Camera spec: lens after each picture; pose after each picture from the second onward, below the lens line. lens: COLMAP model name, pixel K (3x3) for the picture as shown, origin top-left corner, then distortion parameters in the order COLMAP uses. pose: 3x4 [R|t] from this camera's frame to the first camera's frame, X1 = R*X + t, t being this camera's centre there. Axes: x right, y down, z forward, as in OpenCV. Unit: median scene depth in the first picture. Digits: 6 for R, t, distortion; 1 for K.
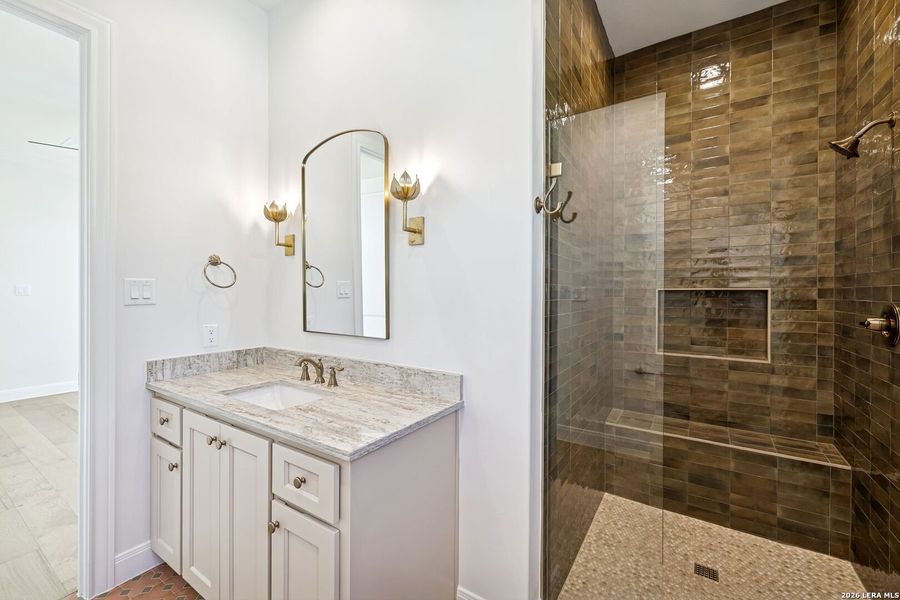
lens RADIAL K [[380.7, 0, 443.5], [0, 380.7, 293.2], [0, 0, 1]] dist [0.001340, 0.000684]
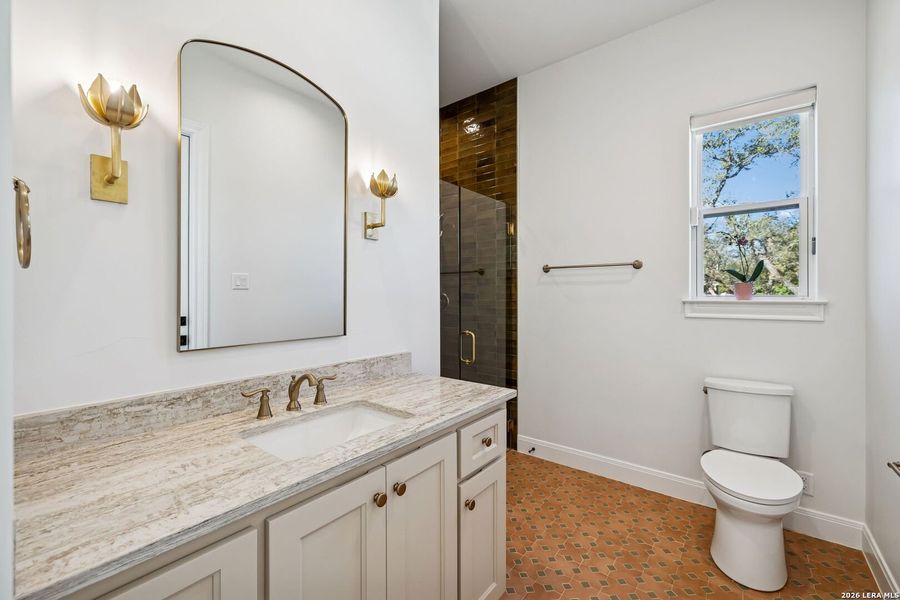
lens RADIAL K [[380.7, 0, 443.5], [0, 380.7, 293.2], [0, 0, 1]] dist [0.001340, 0.000684]
pose [[0.091408, -0.005495, 0.995798, -1.146047], [0.001558, 0.999984, 0.005375, 0.015835], [-0.995812, 0.001060, 0.091415, 0.743468]]
